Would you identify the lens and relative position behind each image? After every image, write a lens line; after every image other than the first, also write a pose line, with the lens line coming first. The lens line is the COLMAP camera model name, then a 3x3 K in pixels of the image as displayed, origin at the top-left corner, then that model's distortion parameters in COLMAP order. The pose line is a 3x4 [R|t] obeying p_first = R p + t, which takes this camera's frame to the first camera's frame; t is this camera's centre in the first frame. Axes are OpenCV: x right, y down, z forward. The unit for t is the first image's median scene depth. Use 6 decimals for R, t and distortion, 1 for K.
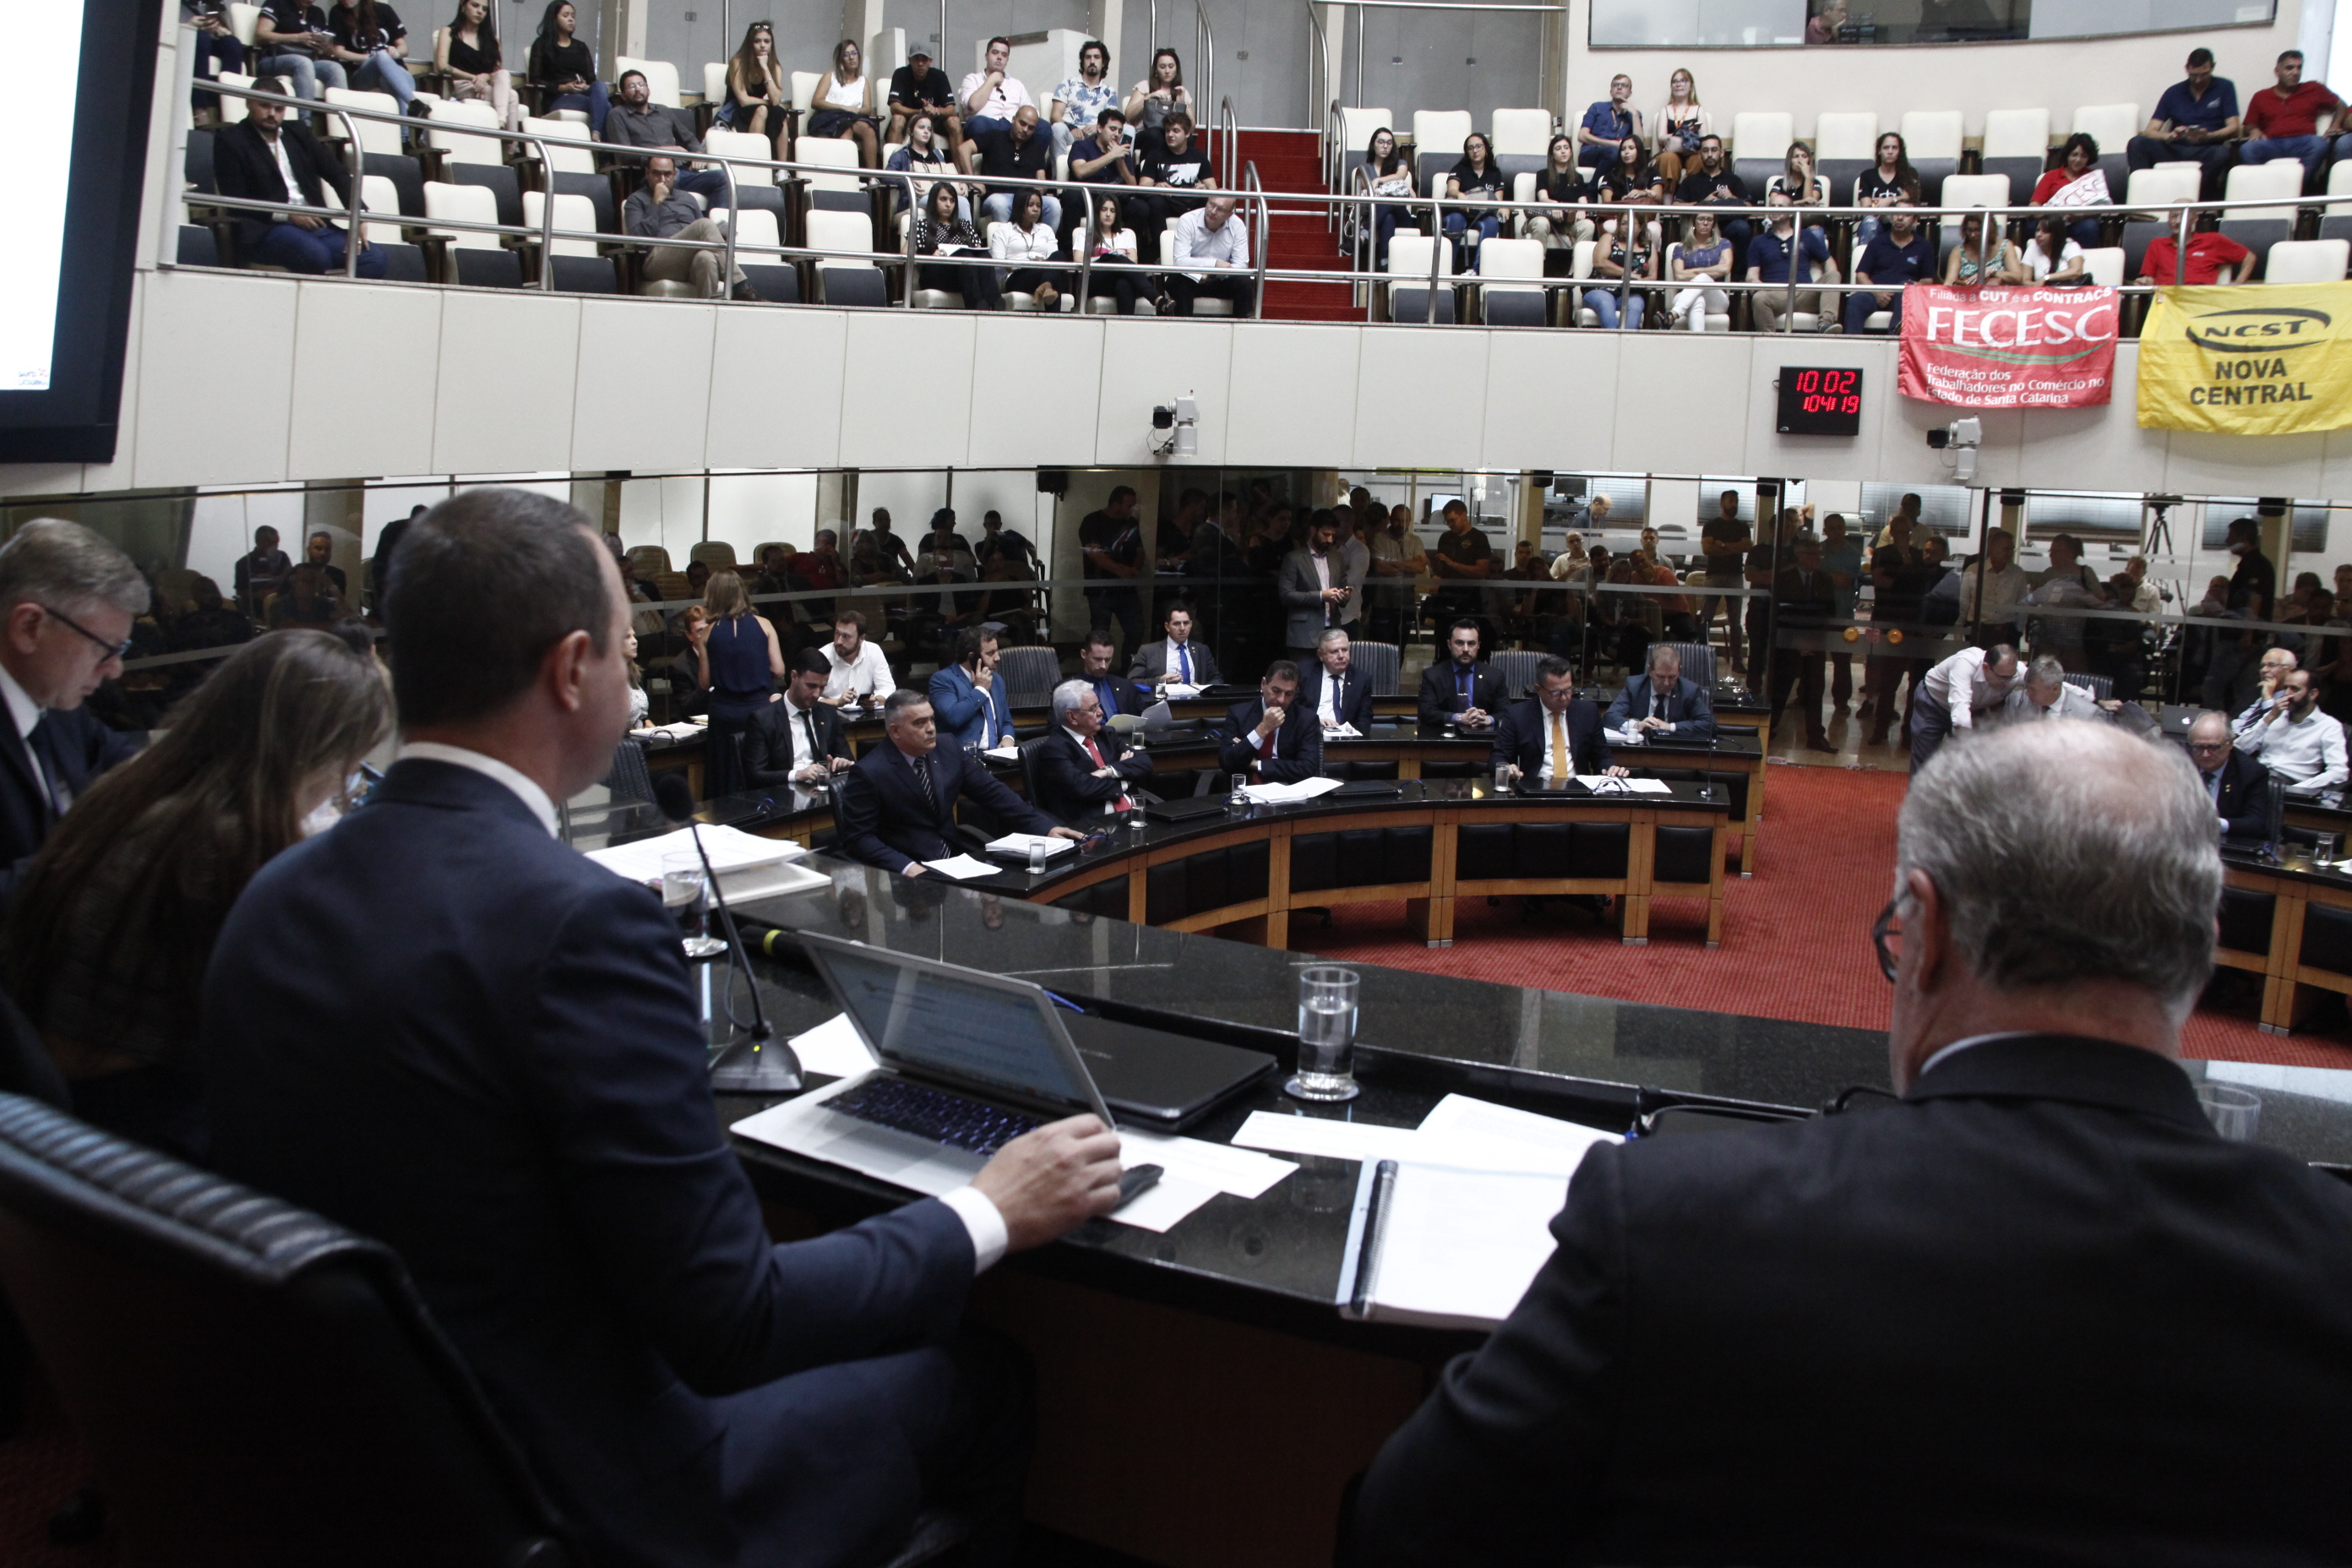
lens RADIAL K [[1916.6, 0, 1202.1], [0, 1916.6, 807.3], [0, 0, 1]] dist [-0.130539, 0.114711]
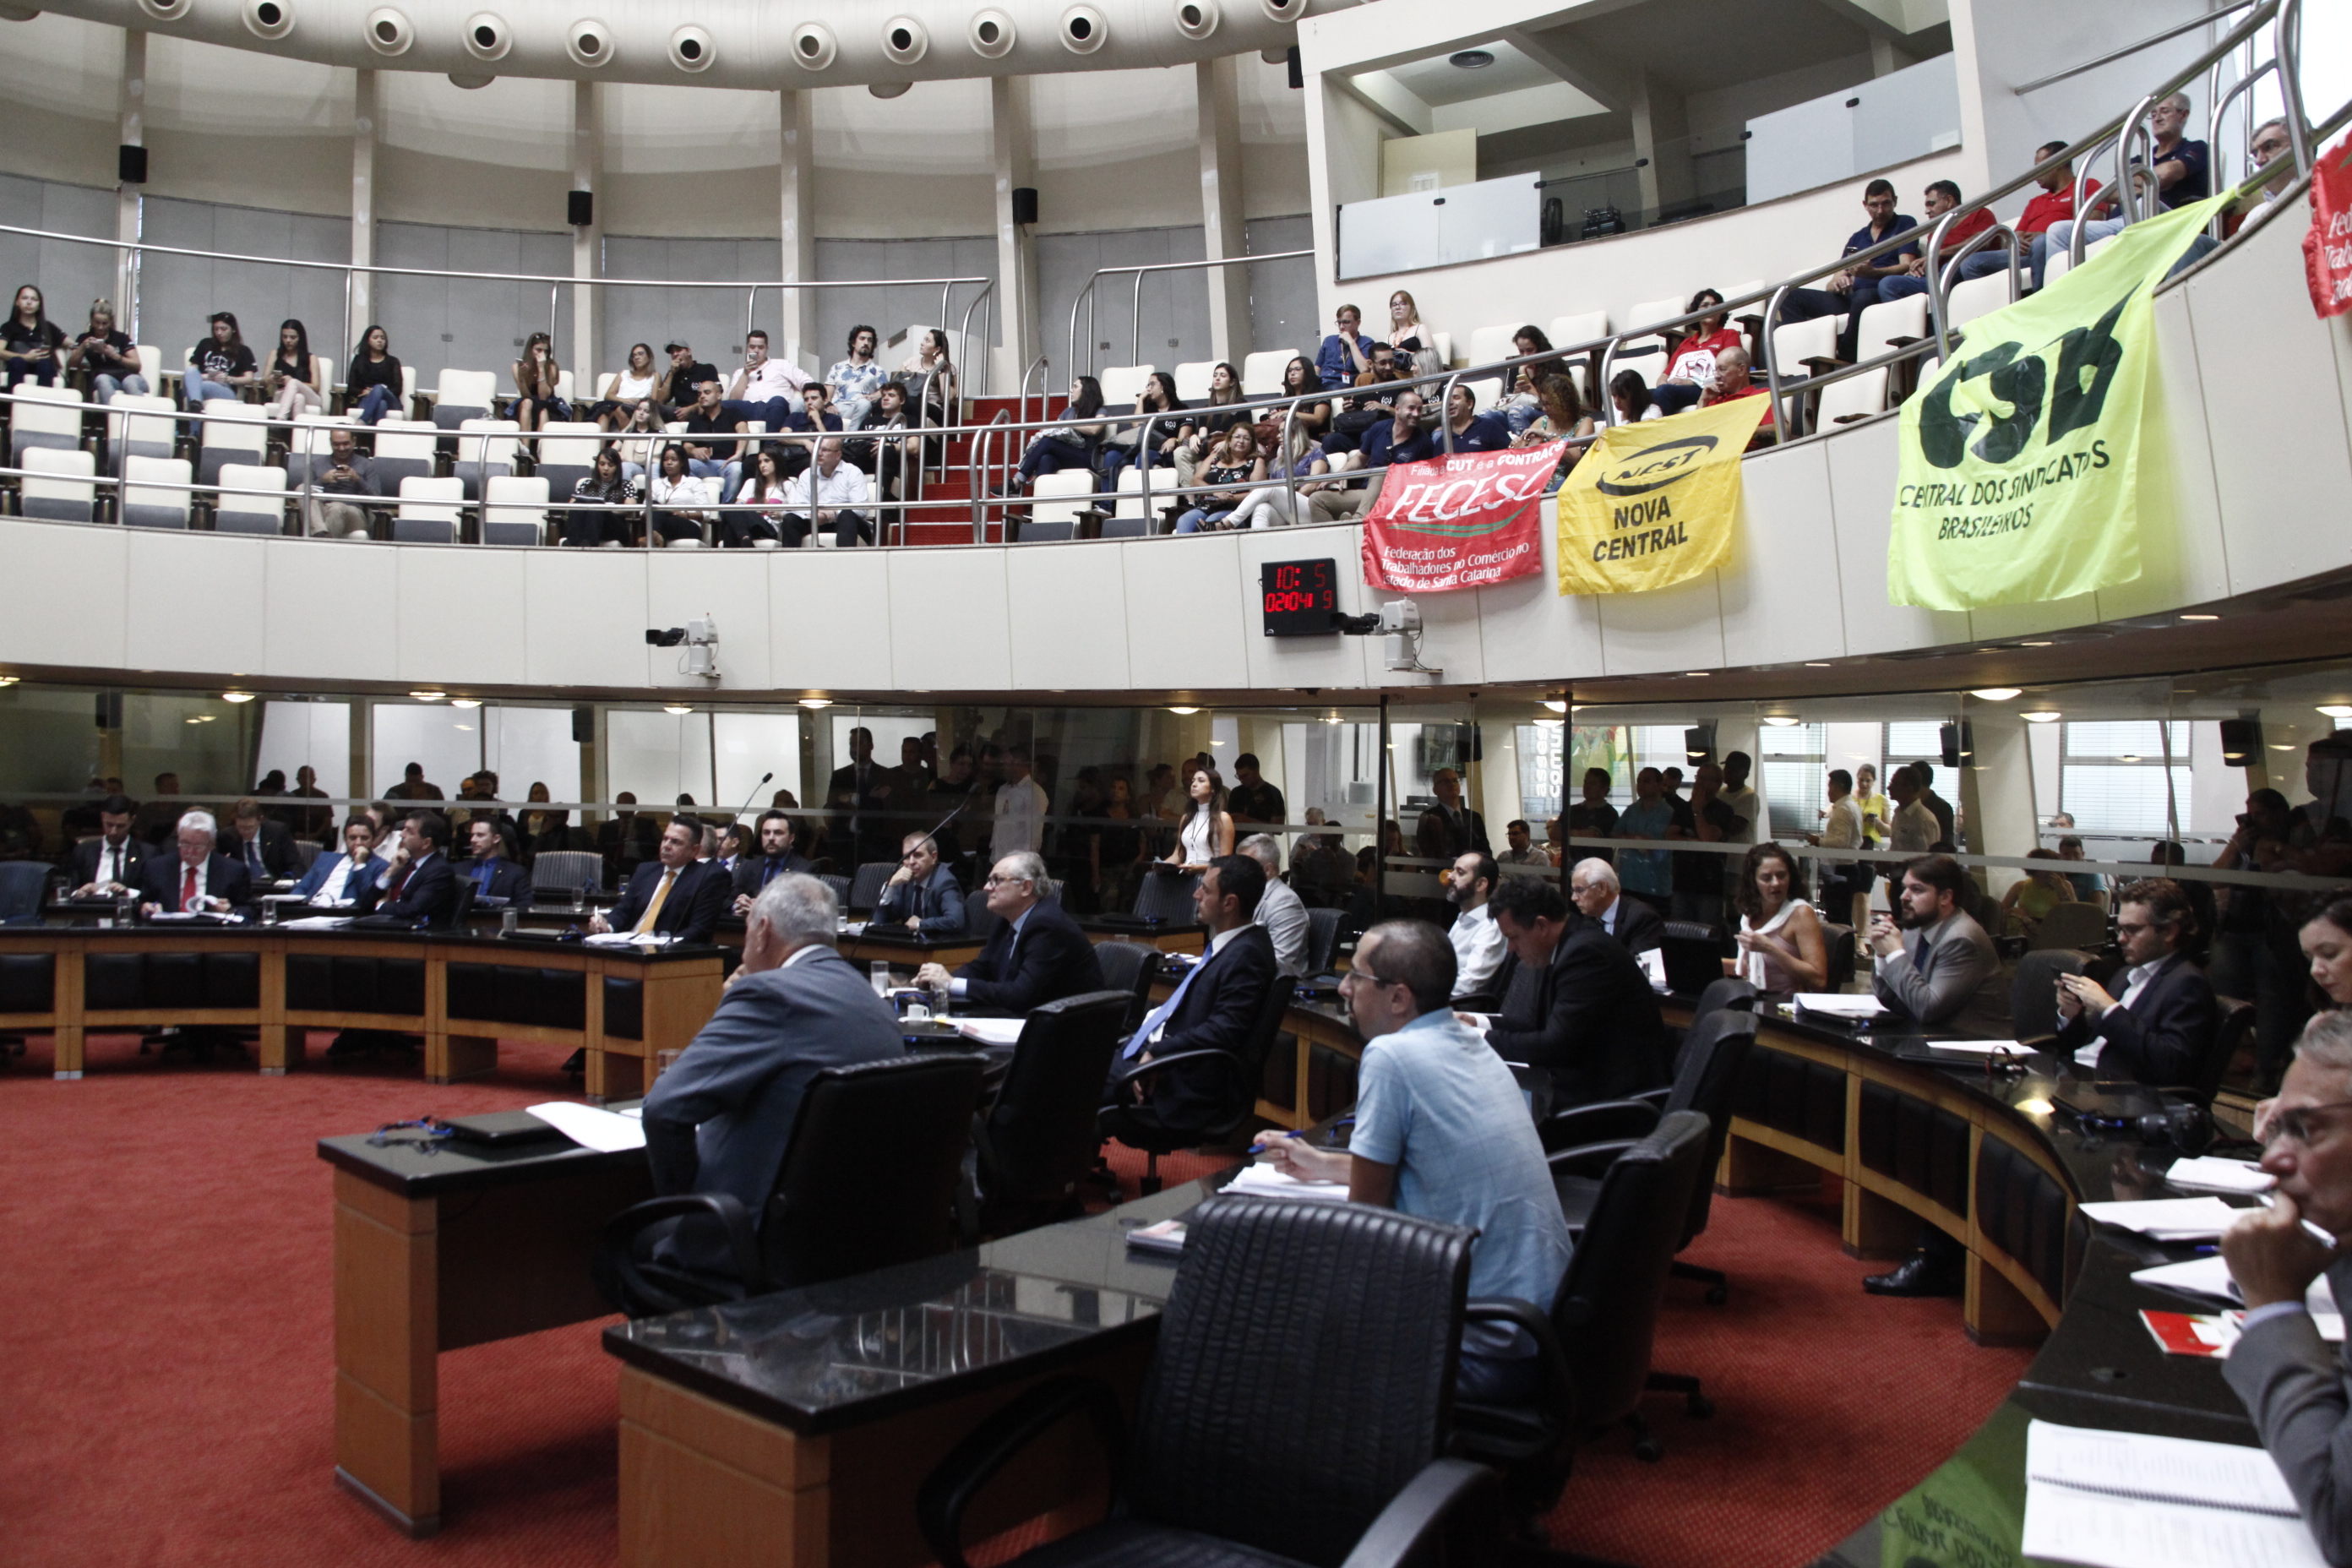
lens RADIAL K [[1916.6, 0, 1170.4], [0, 1916.6, 798.2], [0, 0, 1]] dist [-0.130539, 0.114711]
pose [[0.891136, 0.009681, -0.453634, 0.704271], [-0.105614, 0.976738, -0.186626, 0.053465], [0.441274, 0.214219, 0.871428, 0.210113]]
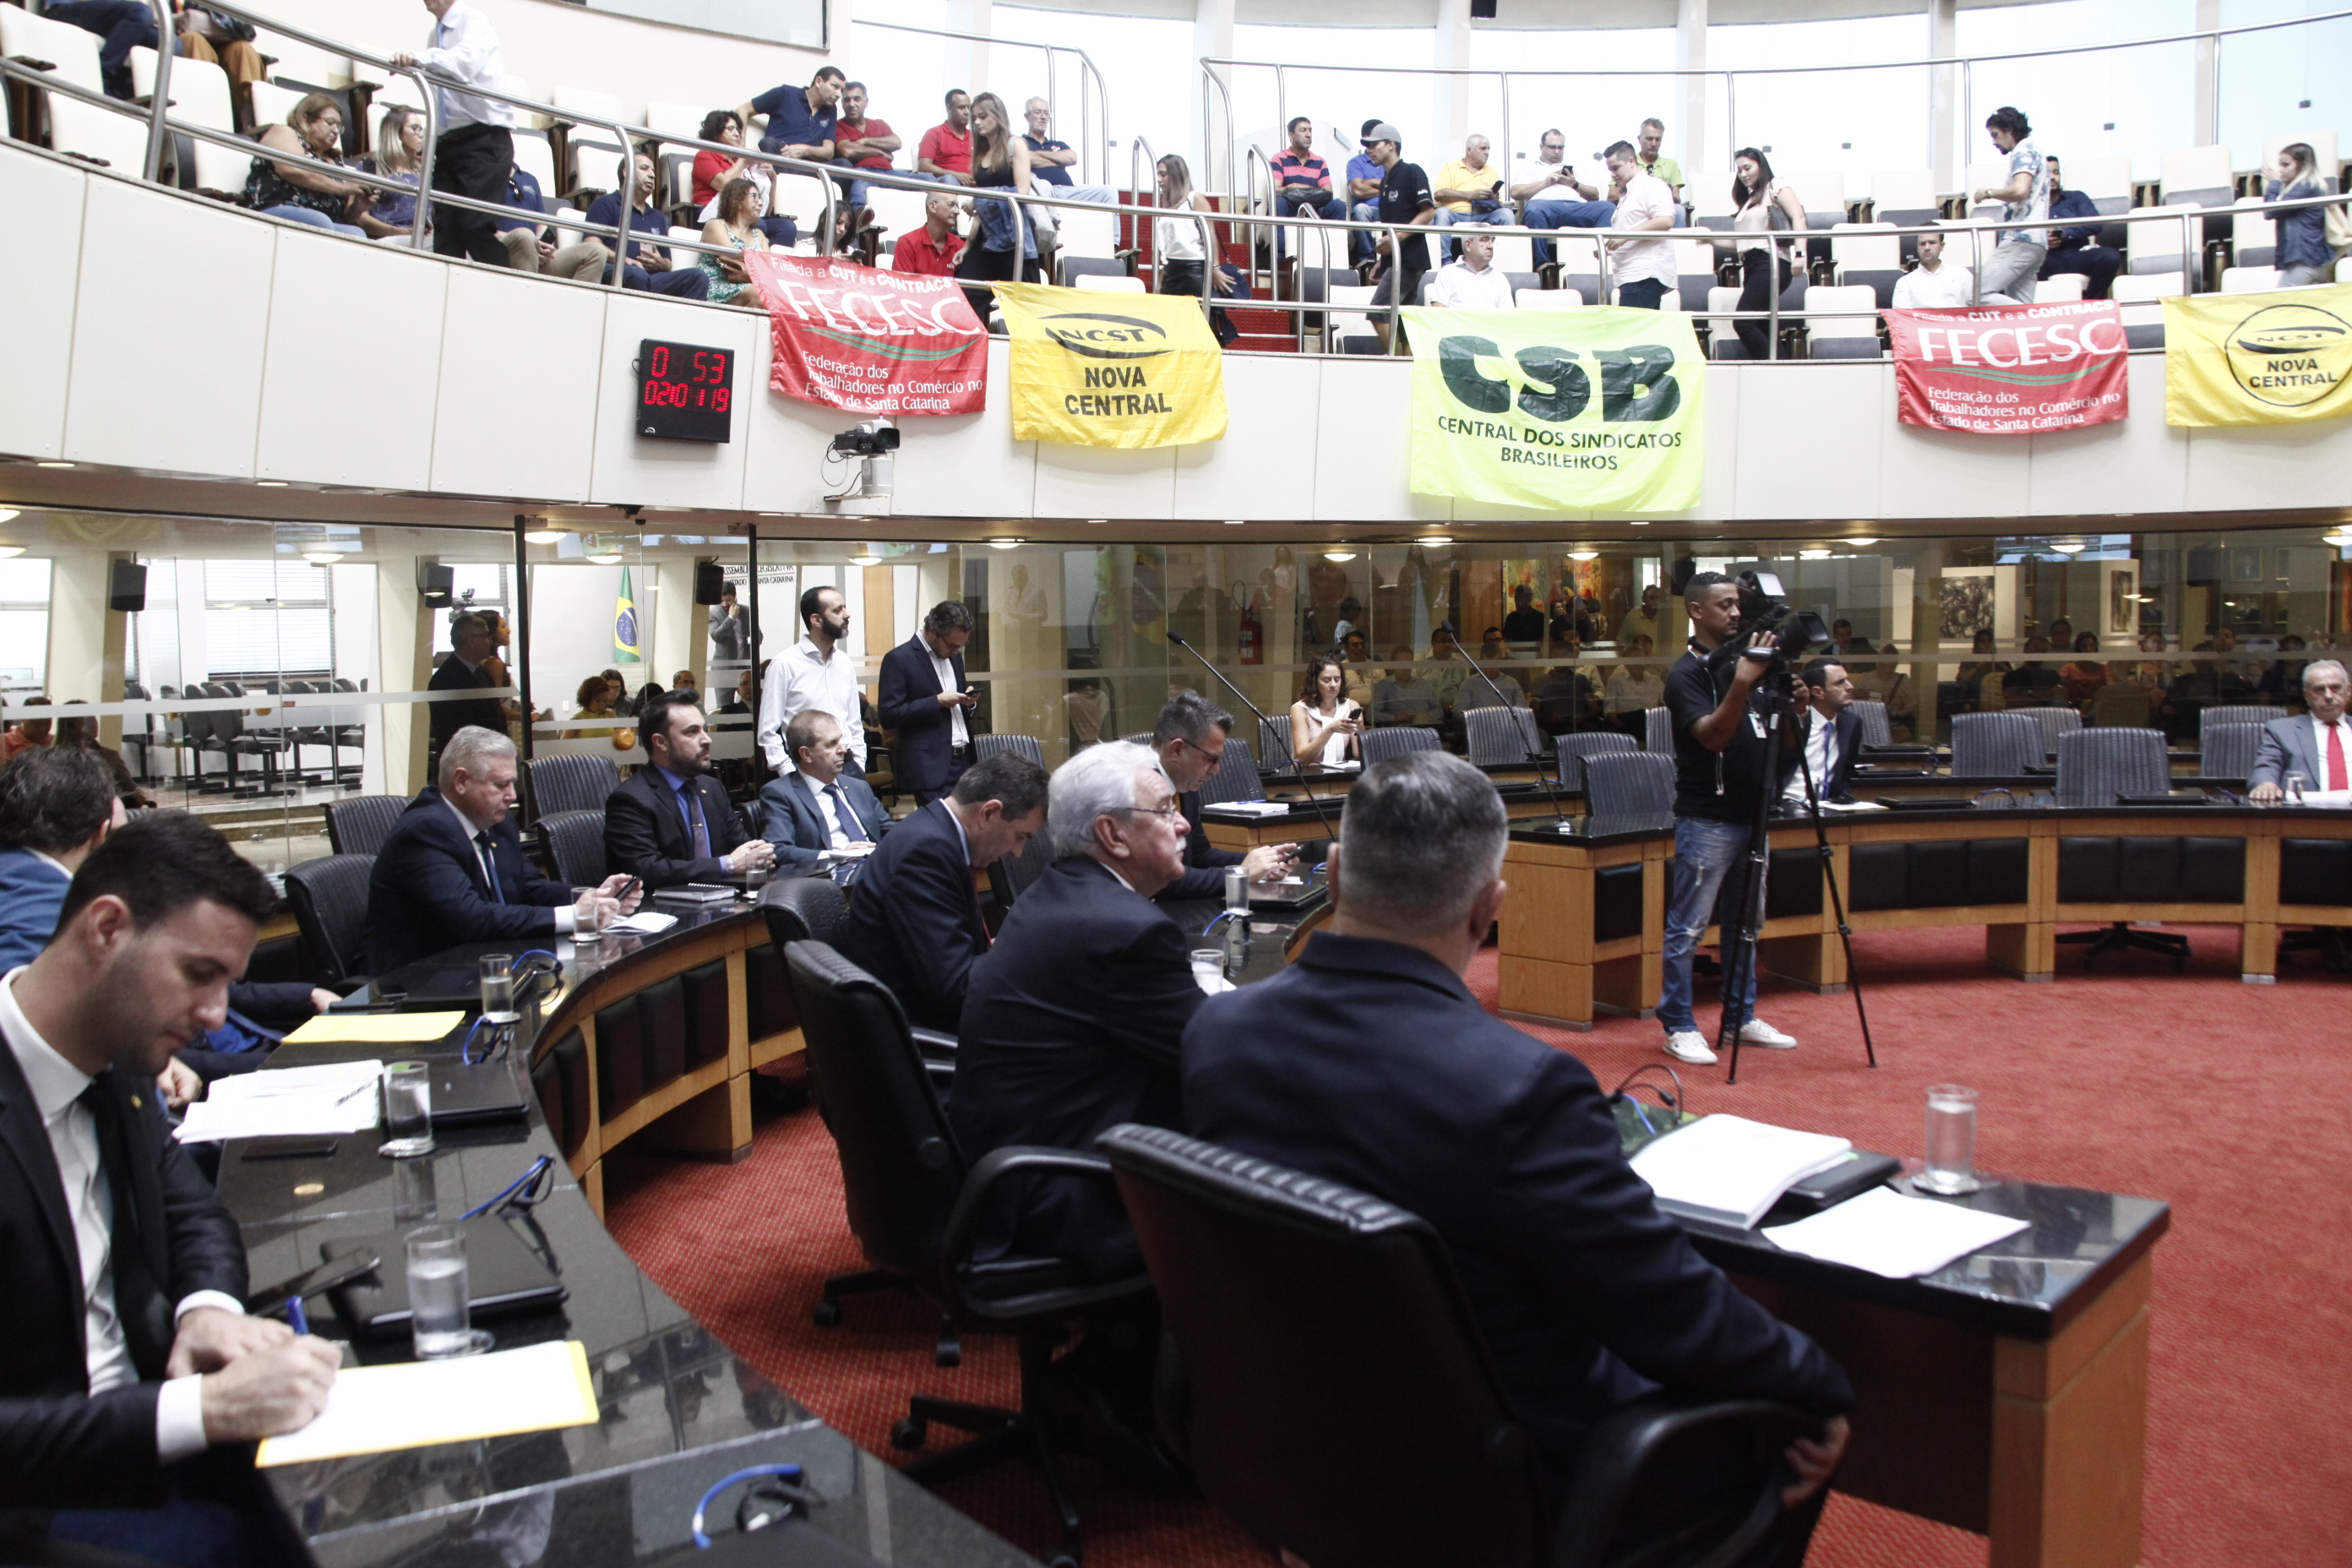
lens RADIAL K [[1916.6, 0, 1203.3], [0, 1916.6, 763.9], [0, 0, 1]] dist [-0.130539, 0.114711]
pose [[0.360160, -0.080334, 0.929425, -0.272408], [0.220567, 0.975371, -0.001167, -0.039918], [-0.906441, 0.205421, 0.369009, 0.613030]]
